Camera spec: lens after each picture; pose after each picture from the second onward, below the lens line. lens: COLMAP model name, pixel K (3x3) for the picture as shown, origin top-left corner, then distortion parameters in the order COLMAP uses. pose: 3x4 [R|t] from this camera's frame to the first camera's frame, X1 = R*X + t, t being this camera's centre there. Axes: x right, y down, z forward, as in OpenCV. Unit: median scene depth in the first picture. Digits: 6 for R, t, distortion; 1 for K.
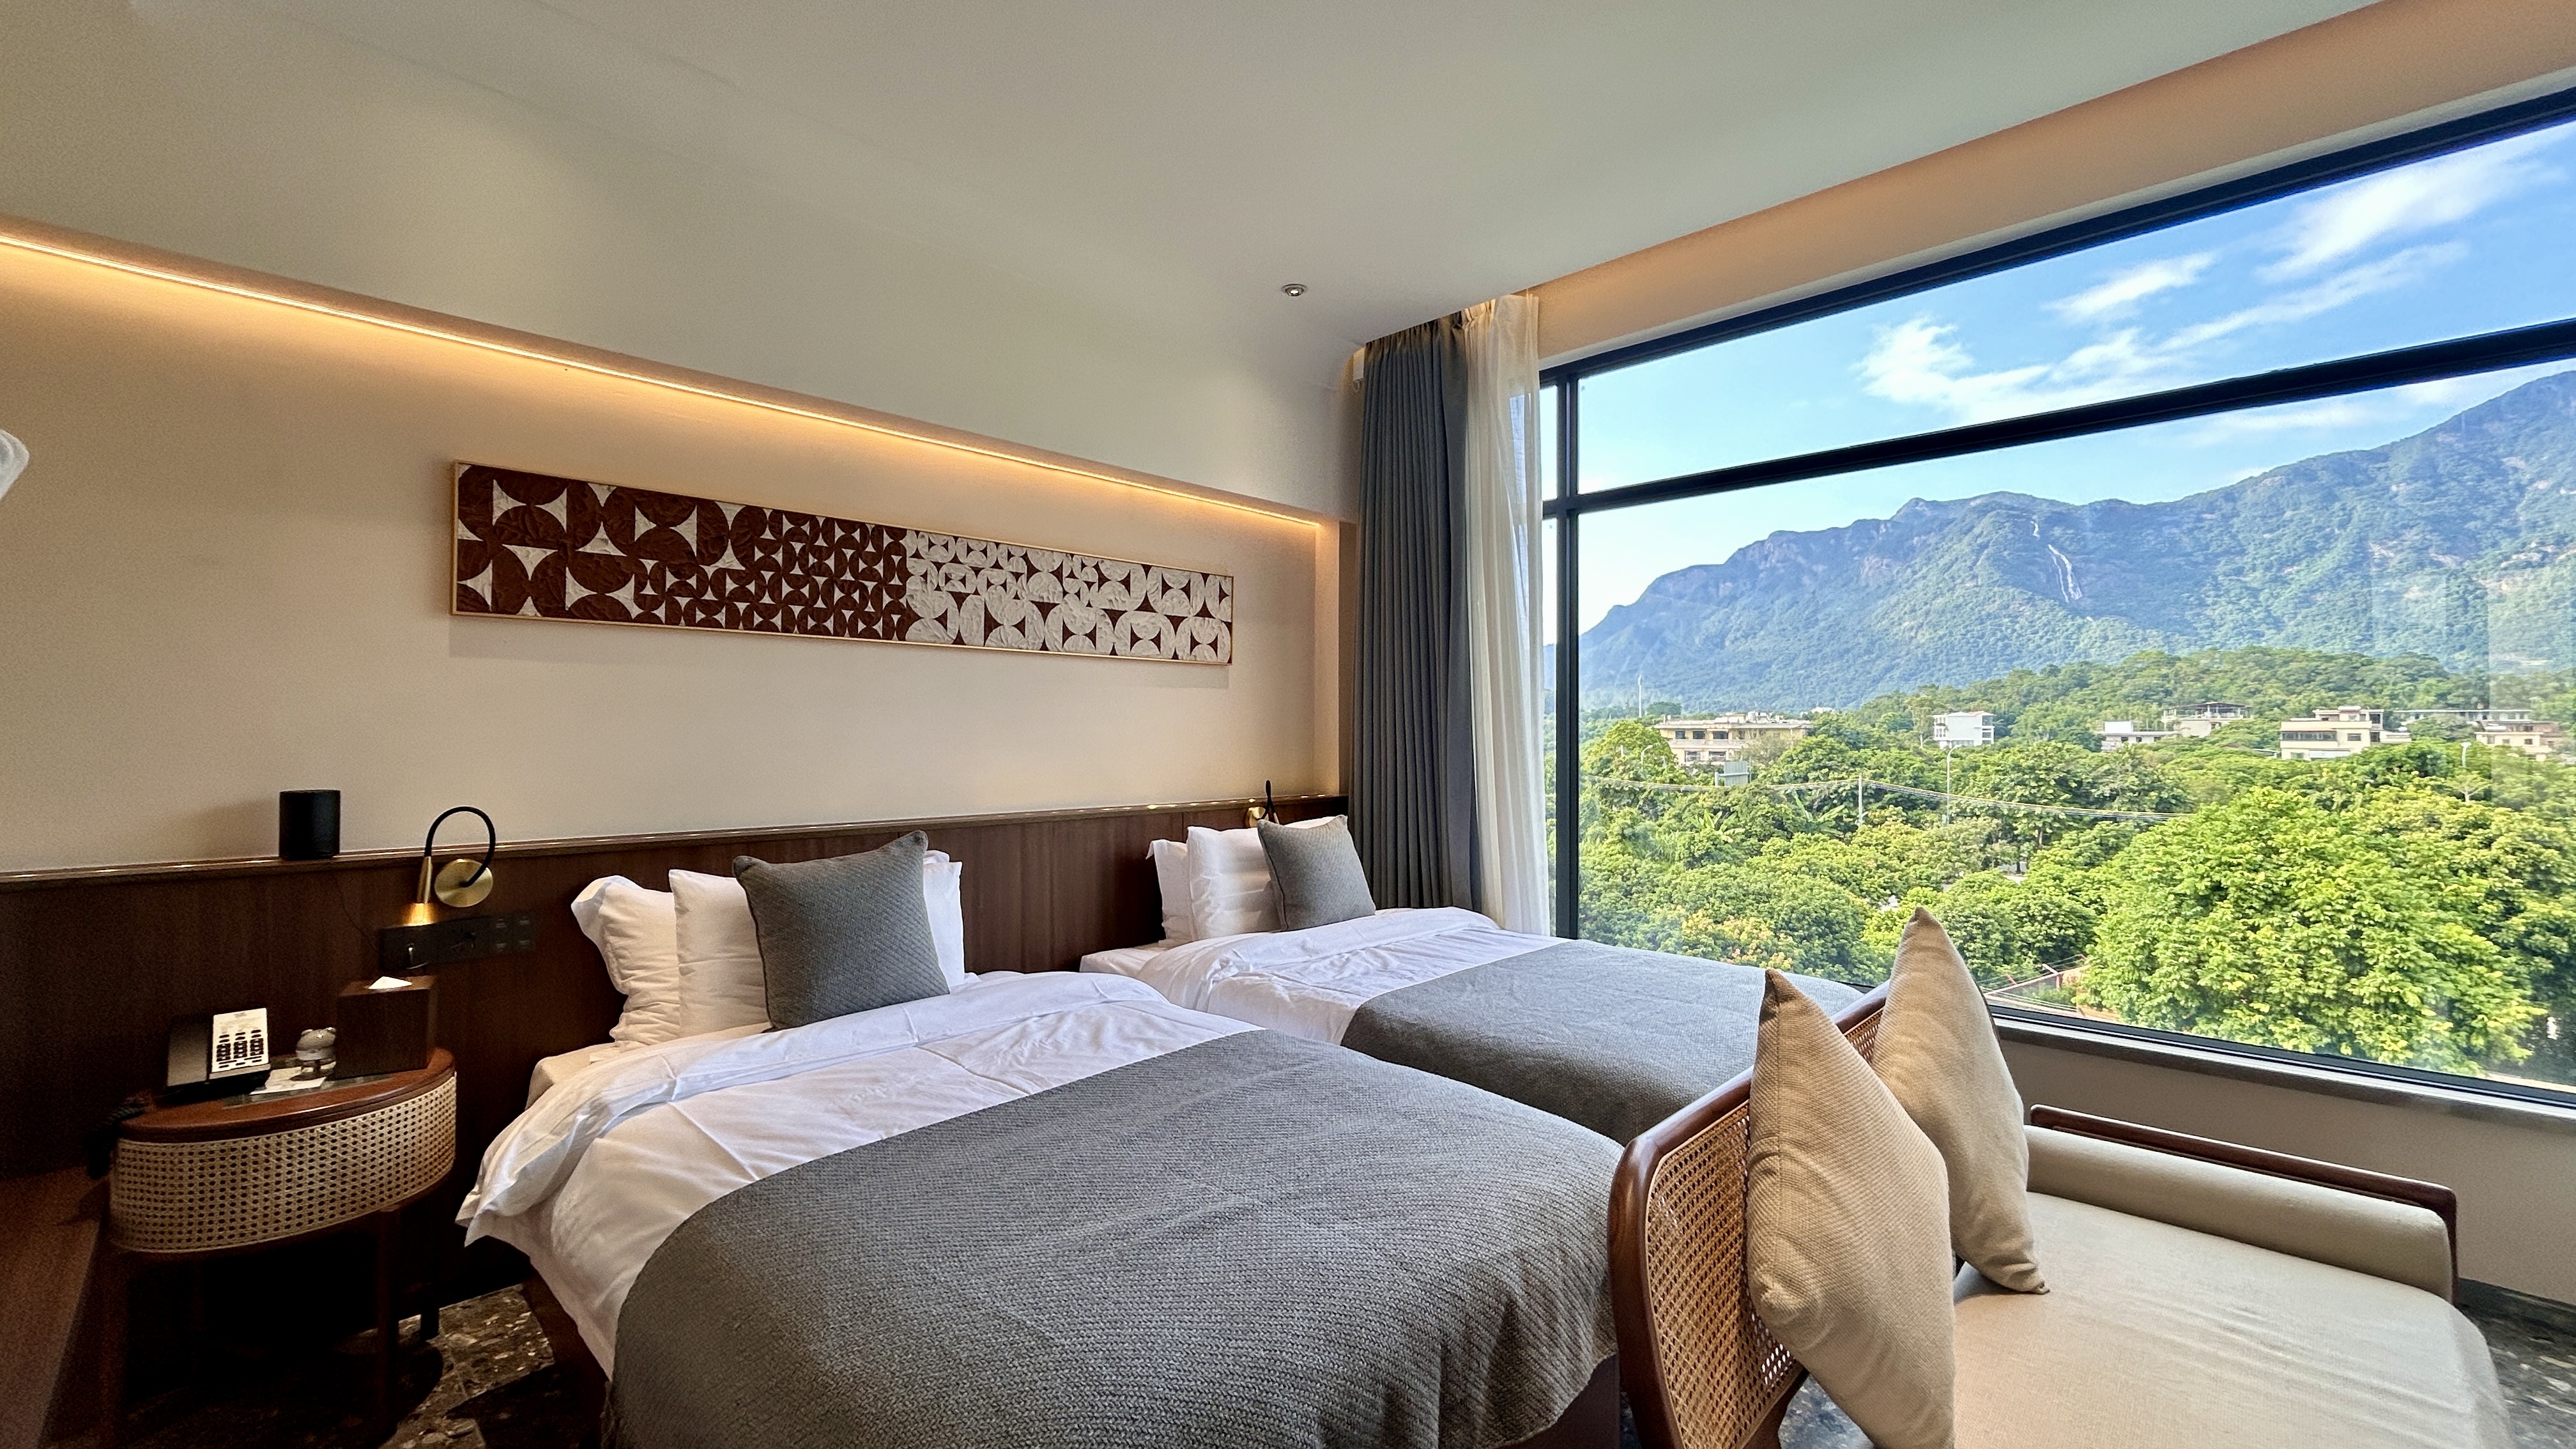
lens RADIAL K [[1025.0, 0, 1289.3], [0, 1025.0, 734.9], [0, 0, 1]] dist [-0.011378, -0.000478]
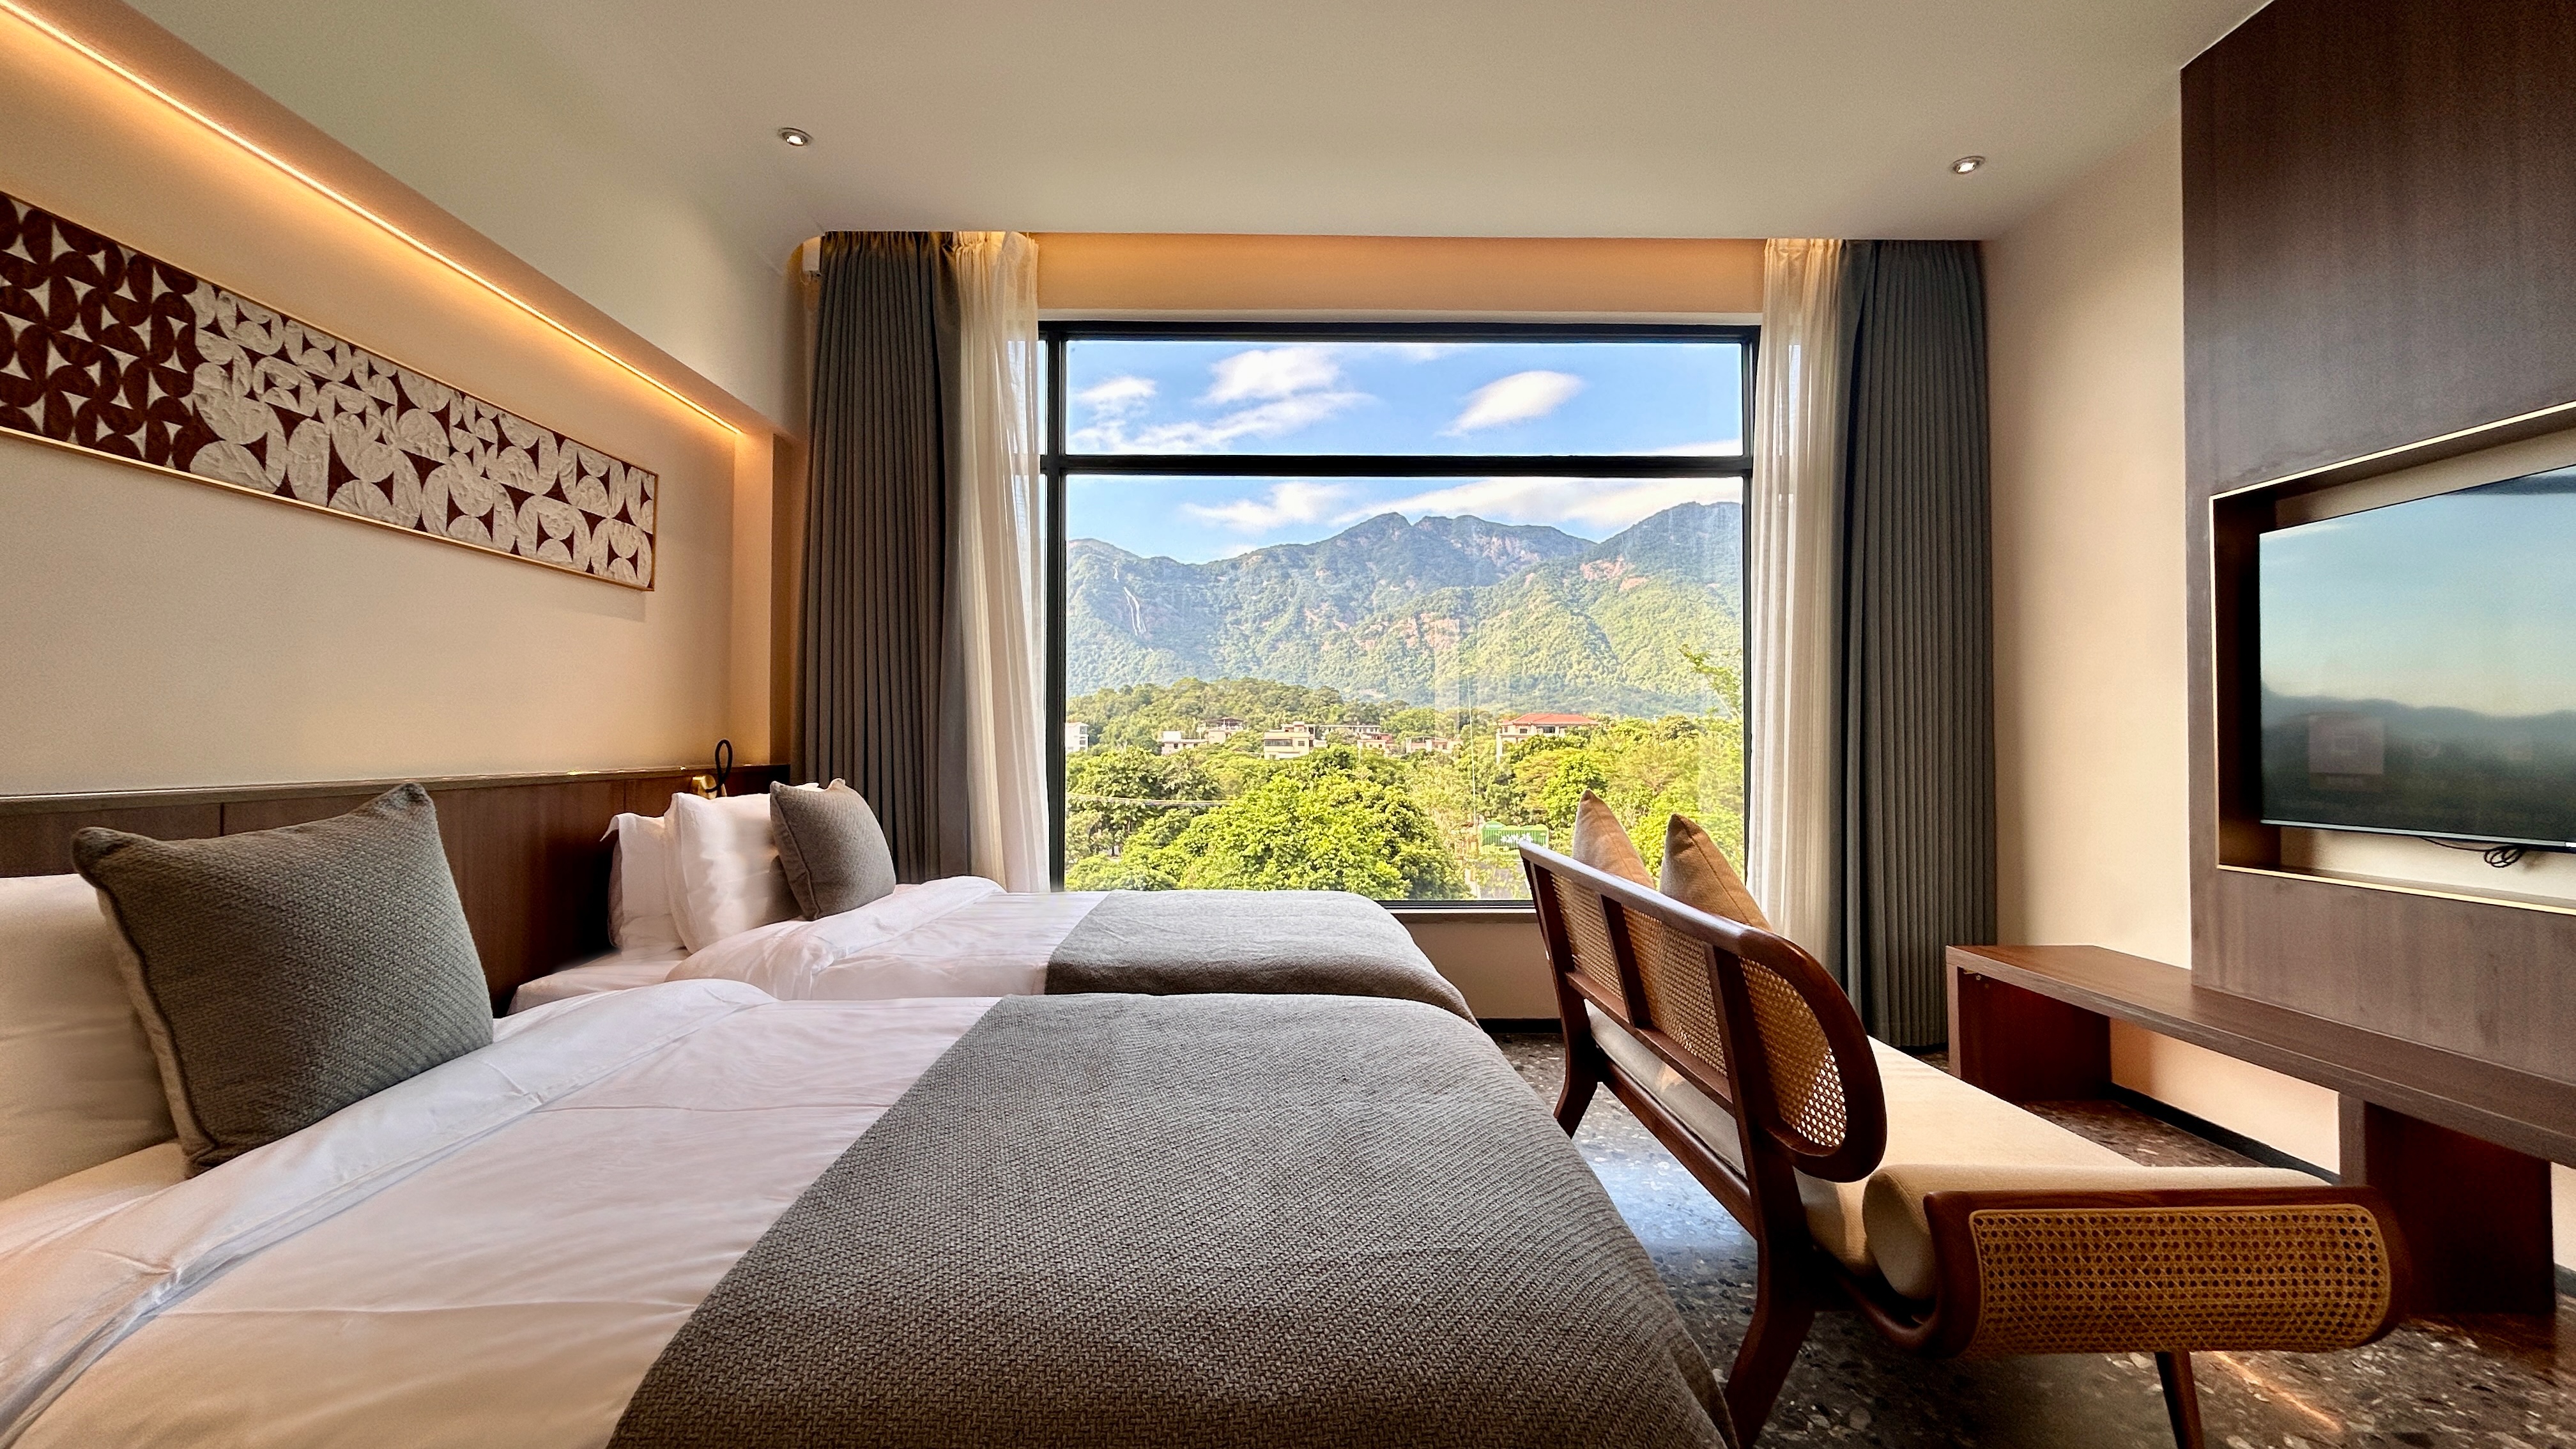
lens RADIAL K [[1025.0, 0, 1289.3], [0, 1025.0, 734.9], [0, 0, 1]] dist [-0.011378, -0.000478]
pose [[0.701225, 0.002274, 0.712936, -0.316216], [0.002894, 0.999978, -0.006035, 0.053037], [-0.712934, 0.006295, 0.701203, 0.159445]]
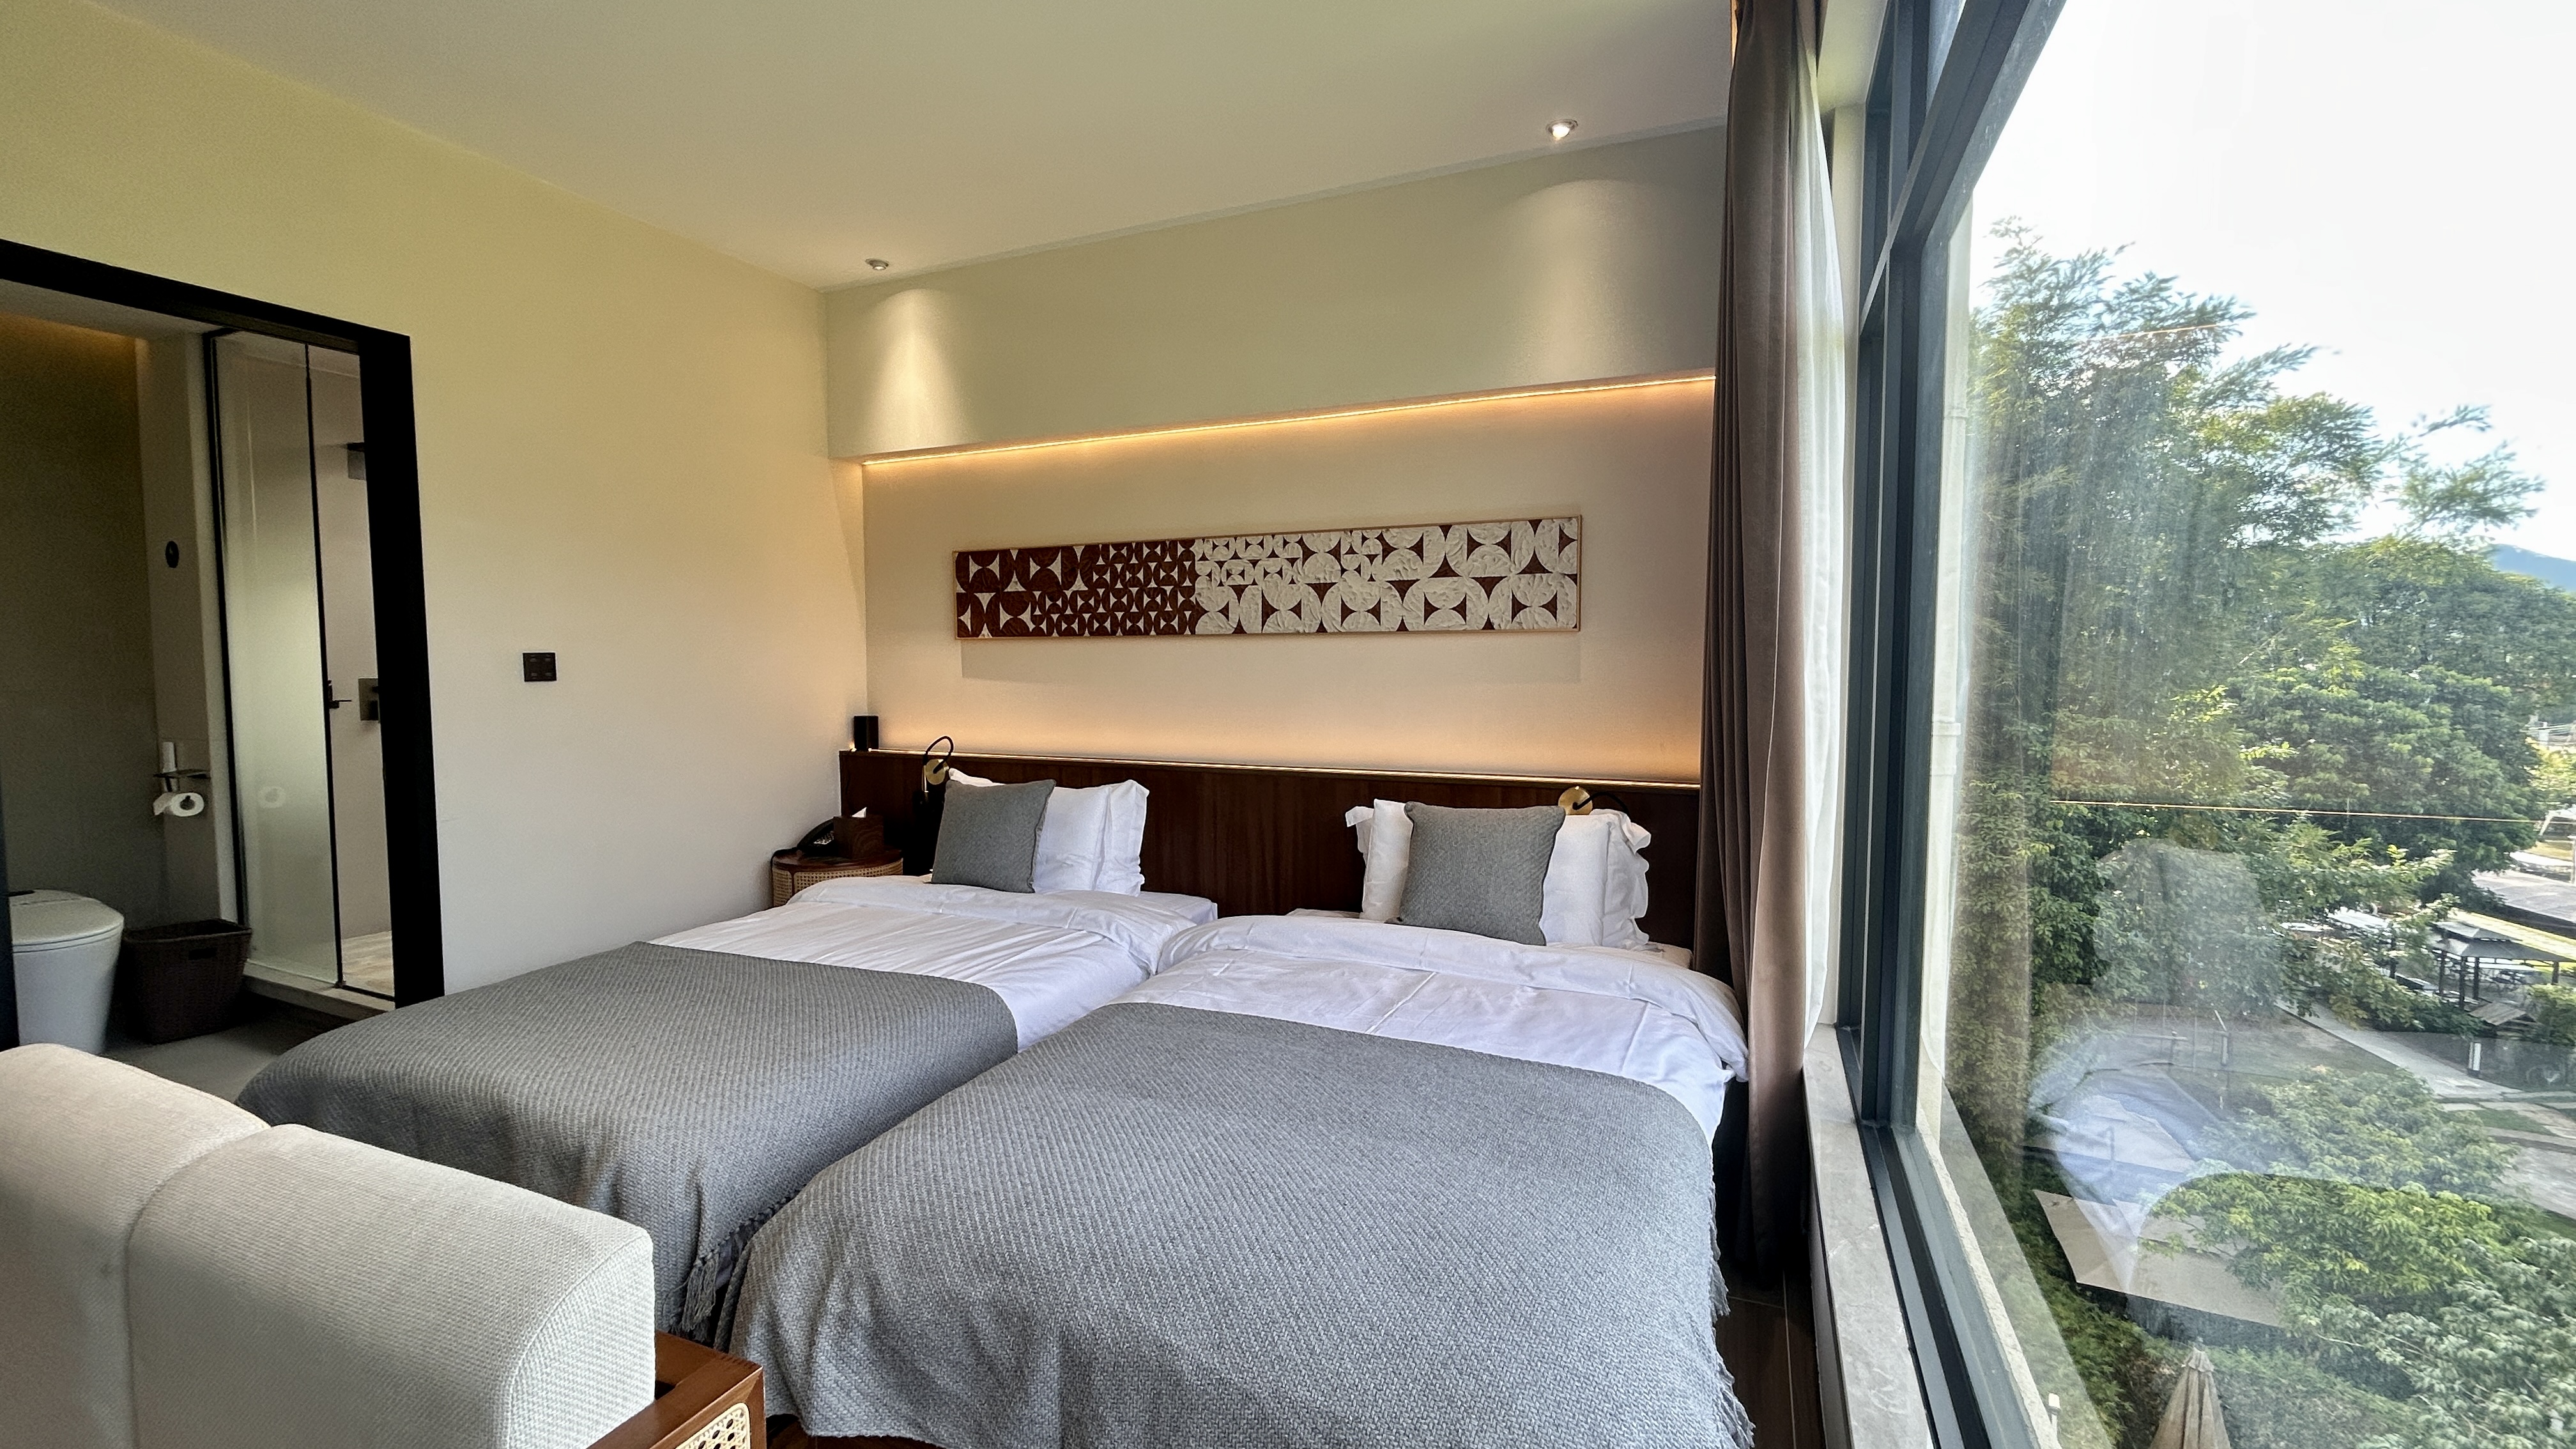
lens RADIAL K [[1082.0, 0, 1282.2], [0, 1082.0, 734.7], [0, 0, 1]] dist [0.021879, -0.000103]
pose [[0.352662, 0.044156, -0.934709, 0.758170], [-0.009548, 0.999004, 0.043591, -0.026885], [0.935702, -0.006448, 0.352732, 0.595166]]
